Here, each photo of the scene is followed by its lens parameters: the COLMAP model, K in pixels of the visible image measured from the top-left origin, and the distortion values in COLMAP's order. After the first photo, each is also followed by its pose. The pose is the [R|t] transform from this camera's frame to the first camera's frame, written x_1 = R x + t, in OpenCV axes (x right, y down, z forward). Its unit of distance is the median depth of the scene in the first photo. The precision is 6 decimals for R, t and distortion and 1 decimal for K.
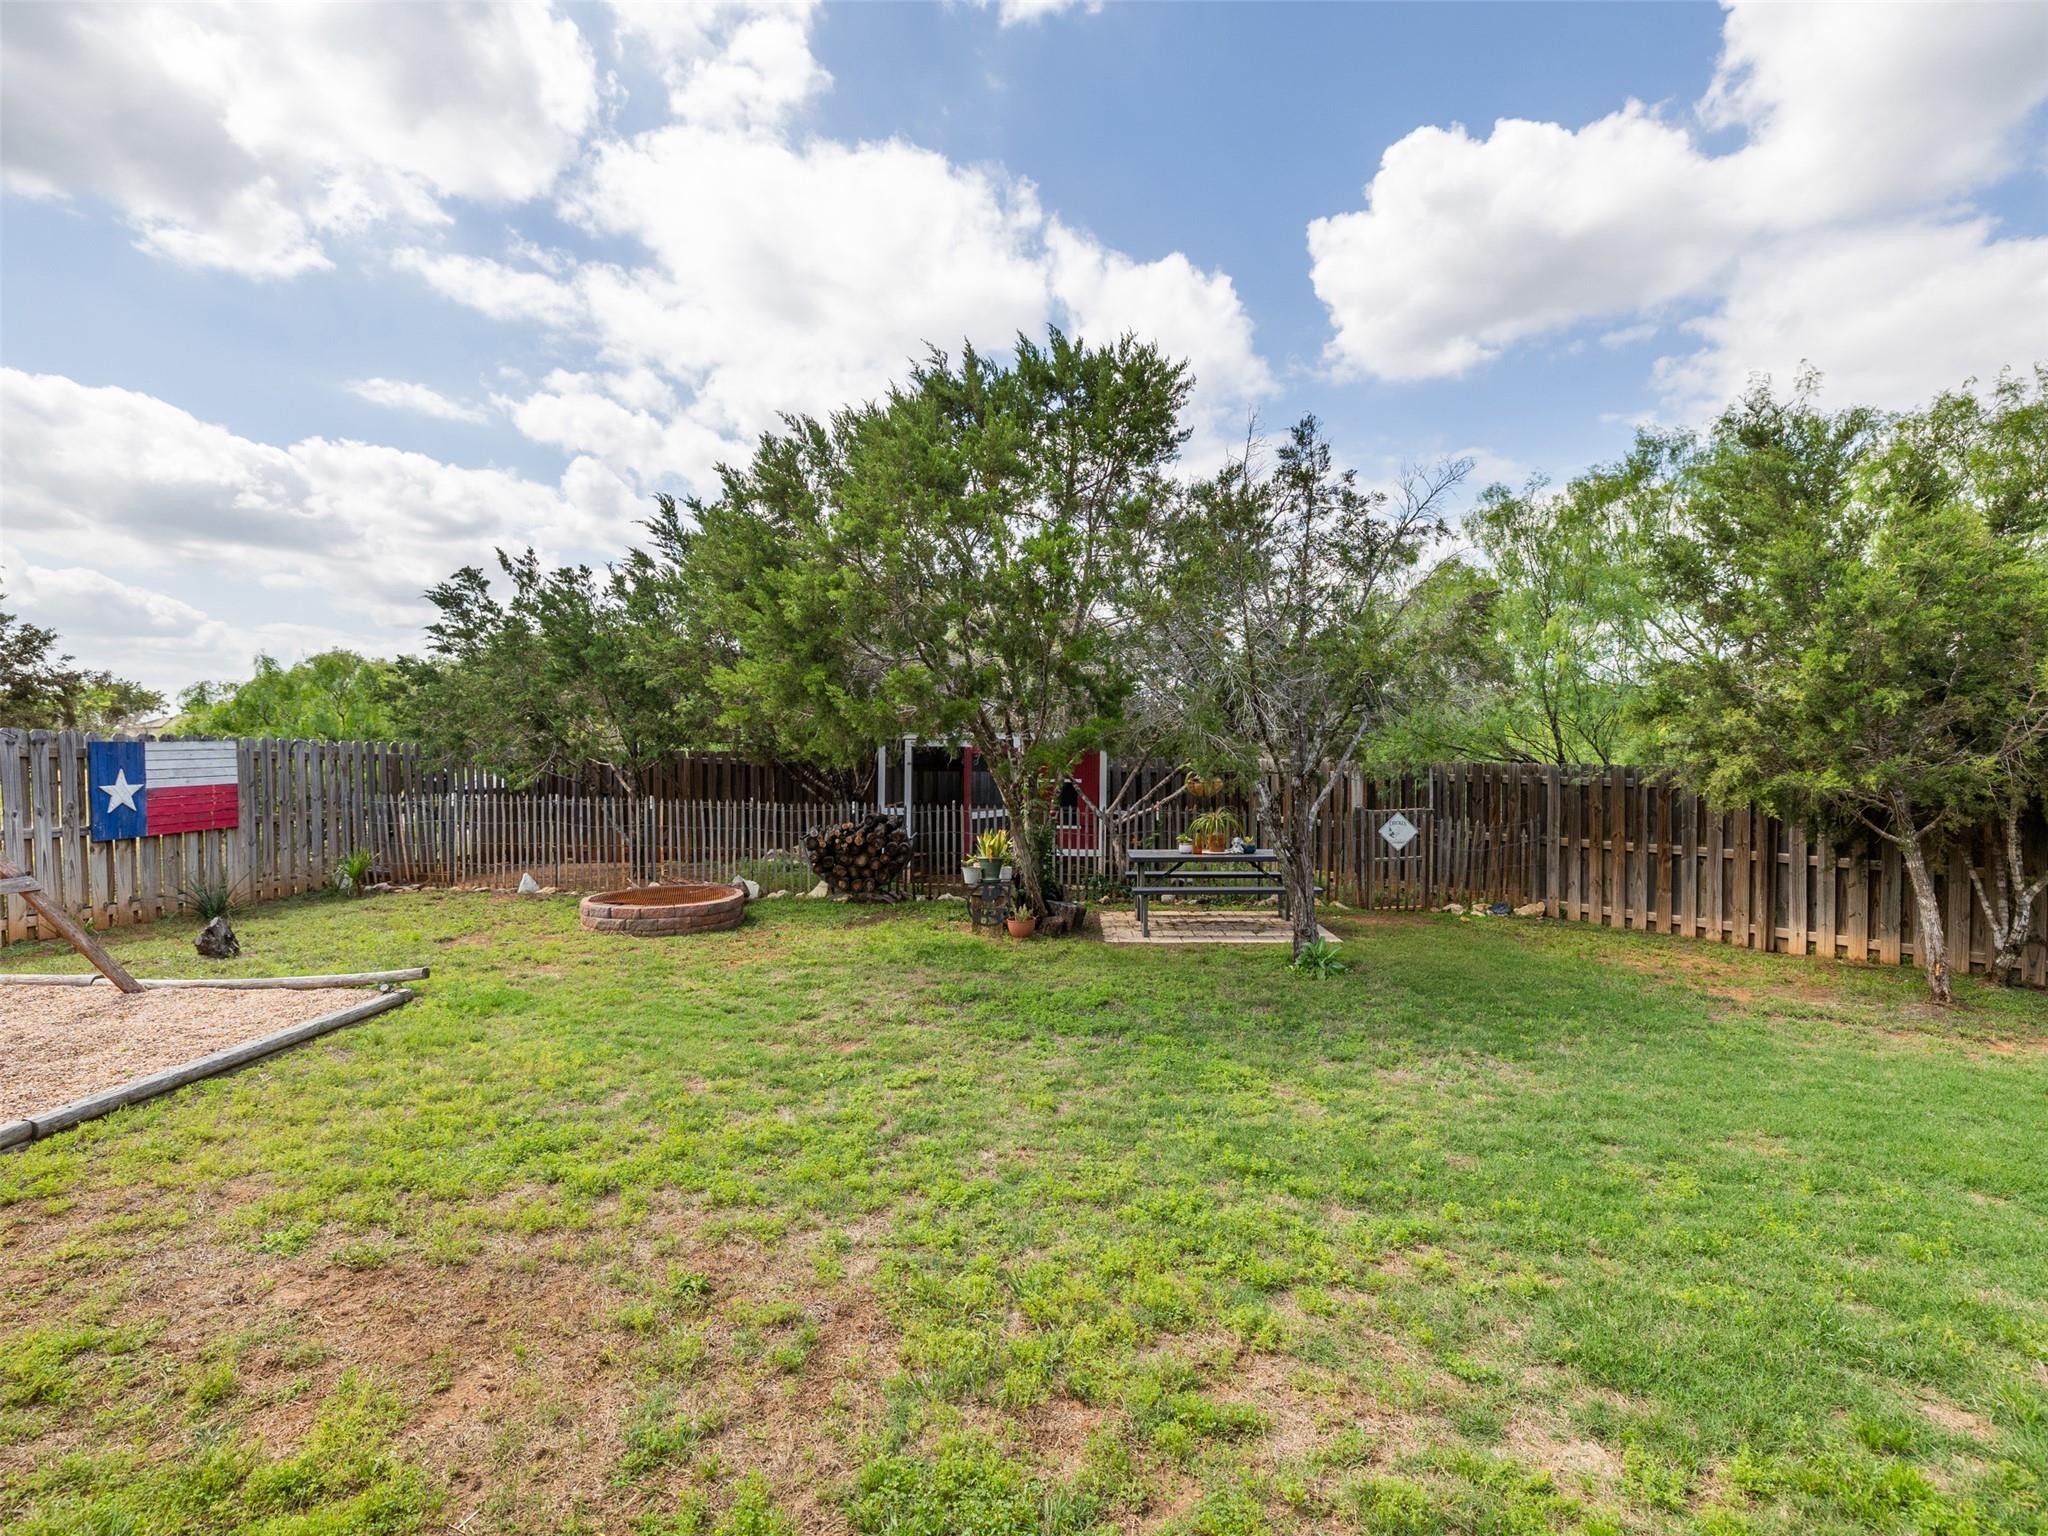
lens RADIAL K [[956.1, 0, 1023.6], [0, 956.1, 759.6], [0, 0, 1]] dist [0.000404, -0.000946]
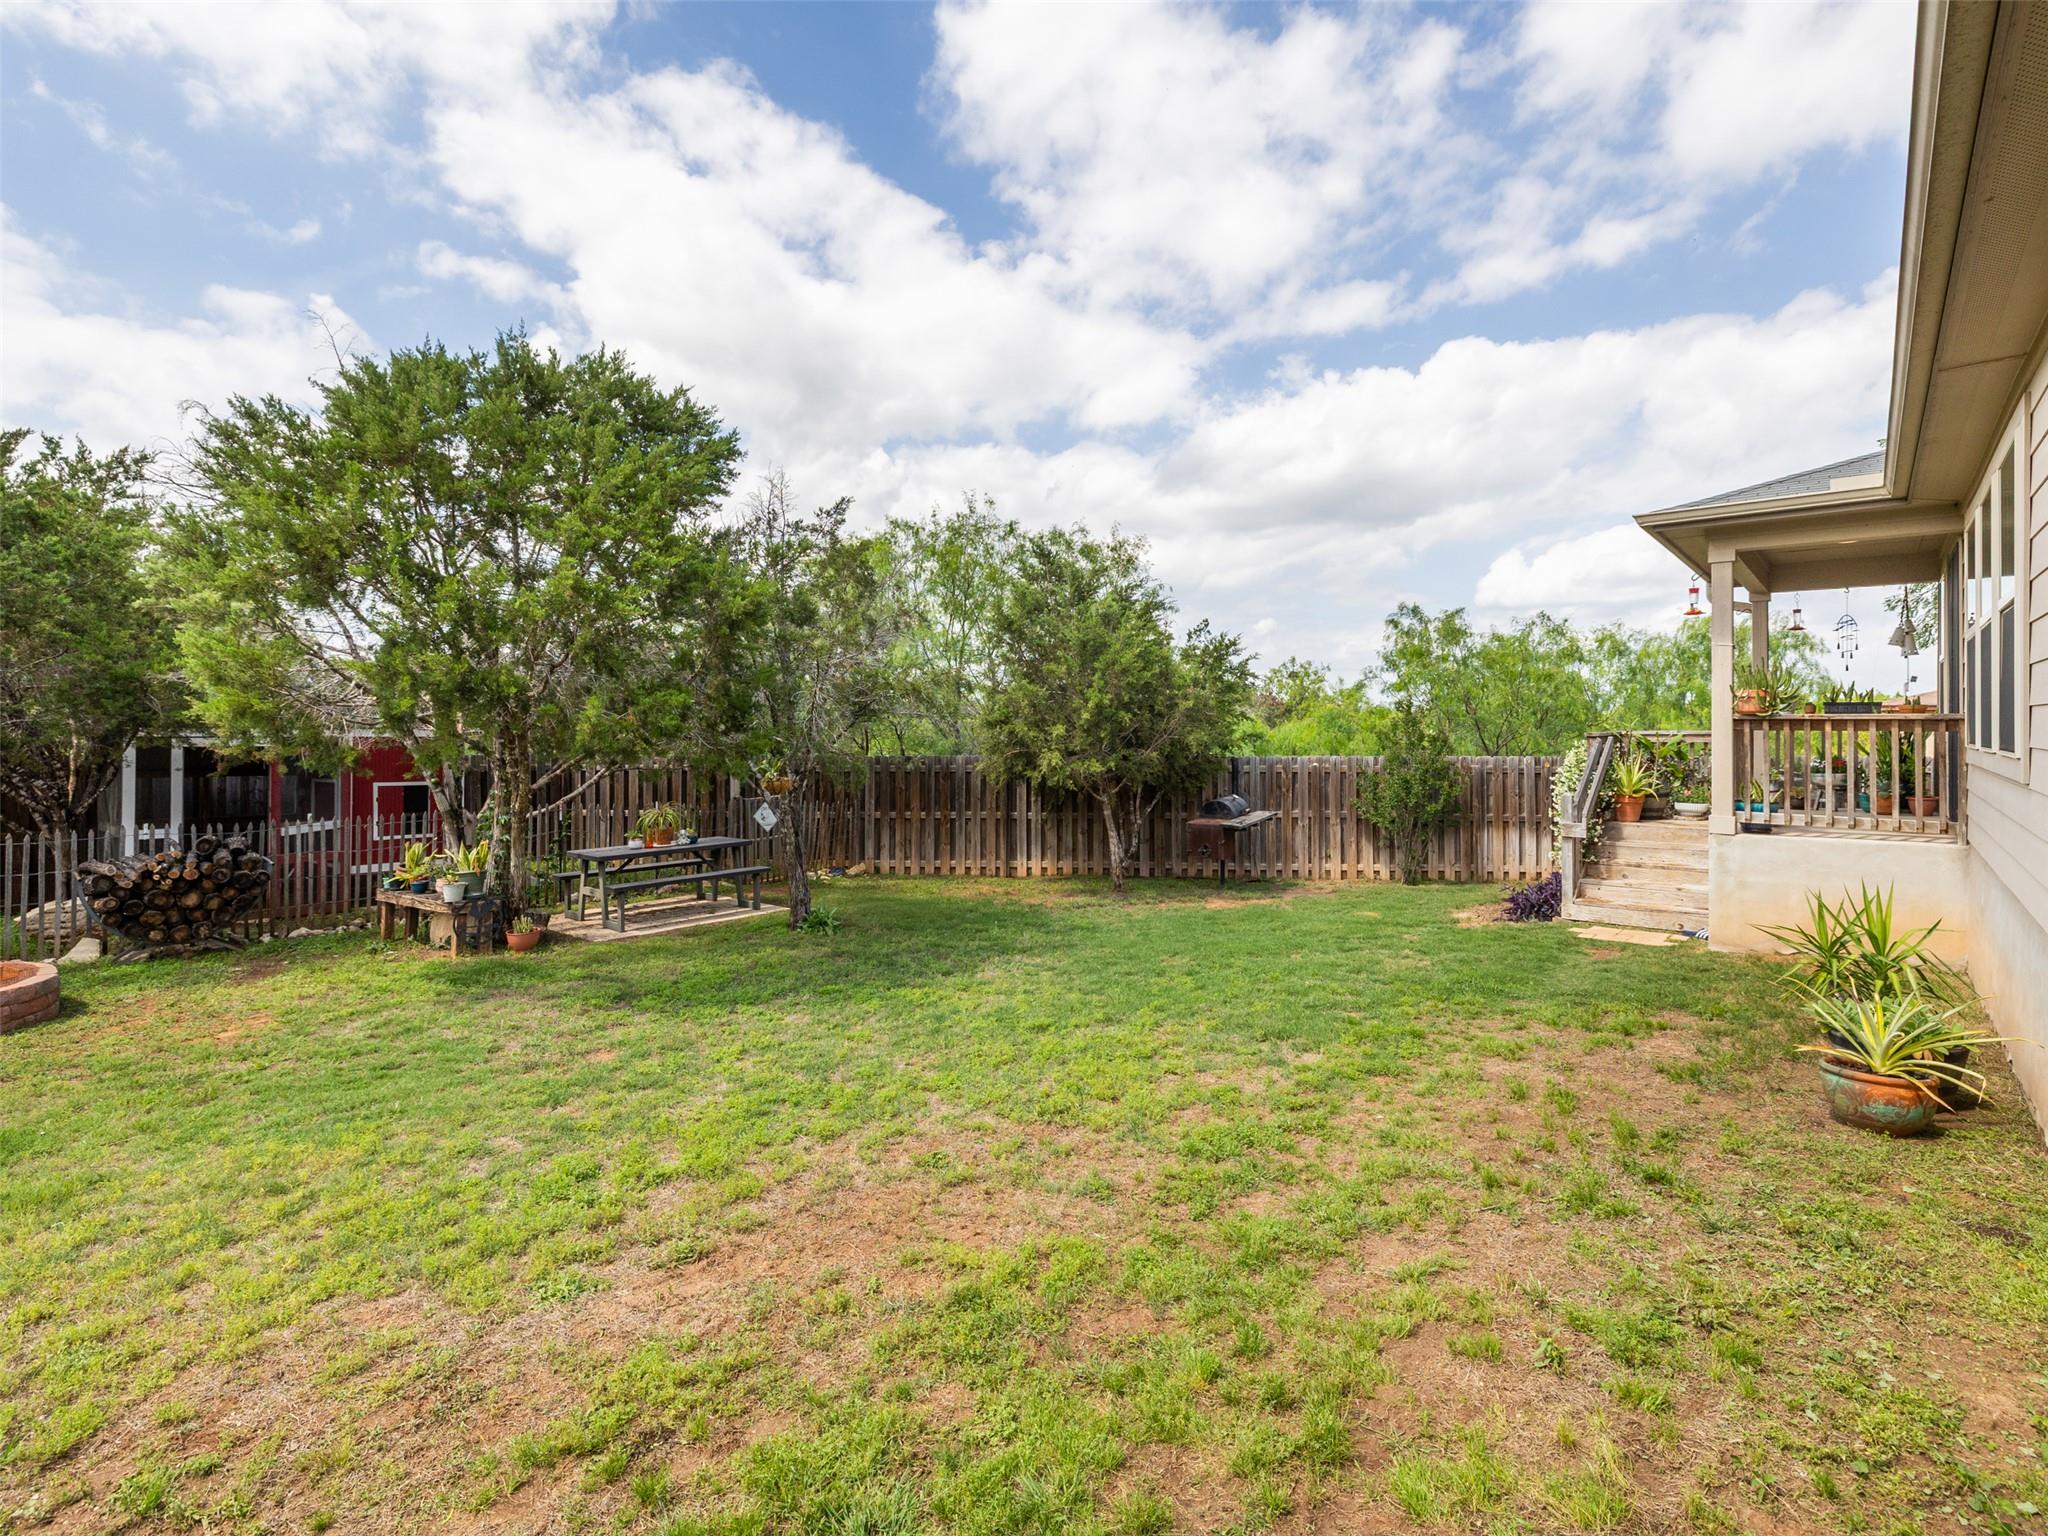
lens RADIAL K [[956.1, 0, 1026.7], [0, 956.1, 726.1], [0, 0, 1]] dist [0.000404, -0.000946]
pose [[0.635741, 0.006483, 0.771875, -0.390233], [0.009781, 0.999817, -0.016453, -0.015587], [-0.771840, 0.018009, 0.635561, 0.002570]]
